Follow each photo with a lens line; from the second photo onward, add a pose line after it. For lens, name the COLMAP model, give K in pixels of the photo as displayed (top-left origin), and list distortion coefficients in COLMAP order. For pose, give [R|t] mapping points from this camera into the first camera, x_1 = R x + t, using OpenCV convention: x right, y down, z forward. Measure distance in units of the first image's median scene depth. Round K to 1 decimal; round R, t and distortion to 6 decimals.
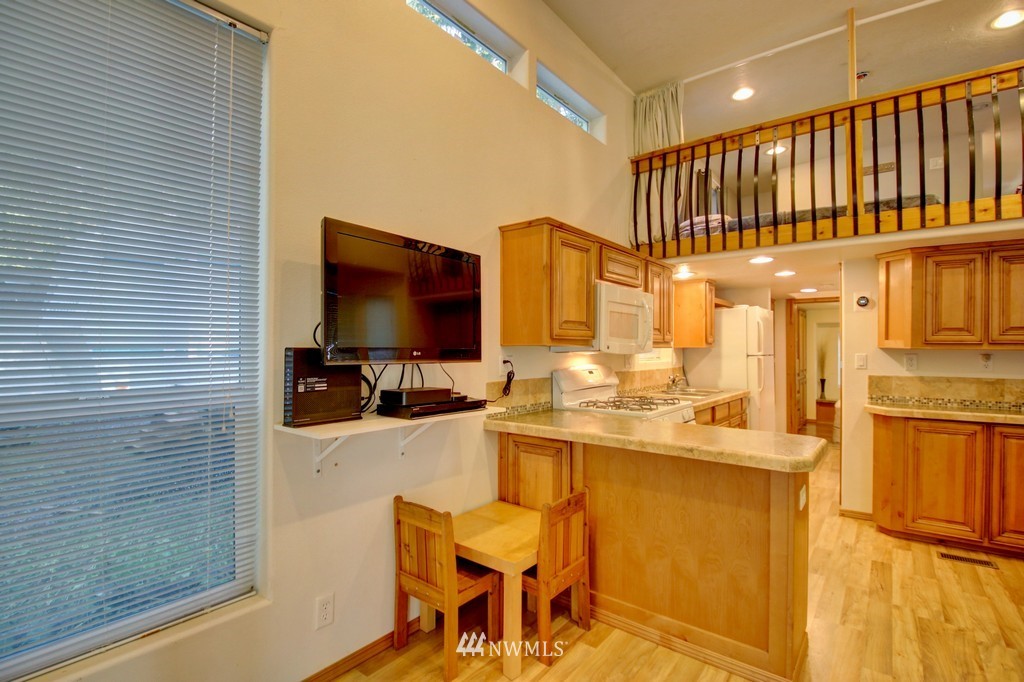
lens RADIAL K [[483.5, 0, 512.0], [0, 483.5, 341.0], [0, 0, 1]] dist [0.017419, -0.029556]
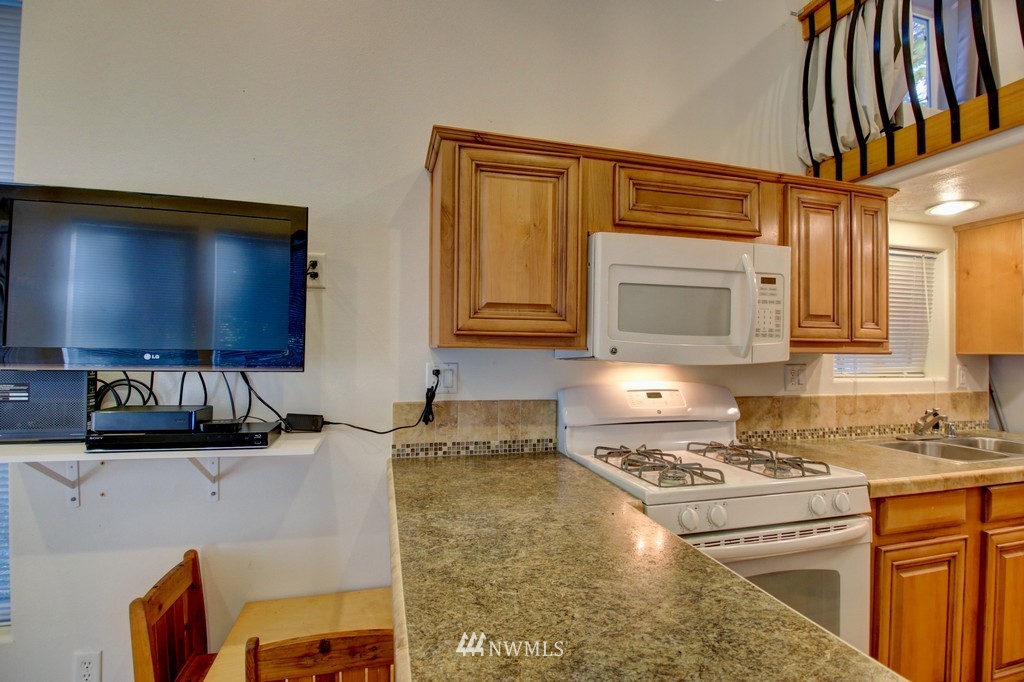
lens RADIAL K [[483.5, 0, 512.0], [0, 483.5, 341.0], [0, 0, 1]] dist [0.017419, -0.029556]
pose [[0.803855, -0.007424, -0.594780, 0.418424], [0.001313, 0.999942, -0.010707, 0.007672], [0.594824, 0.007825, 0.803818, 0.496012]]
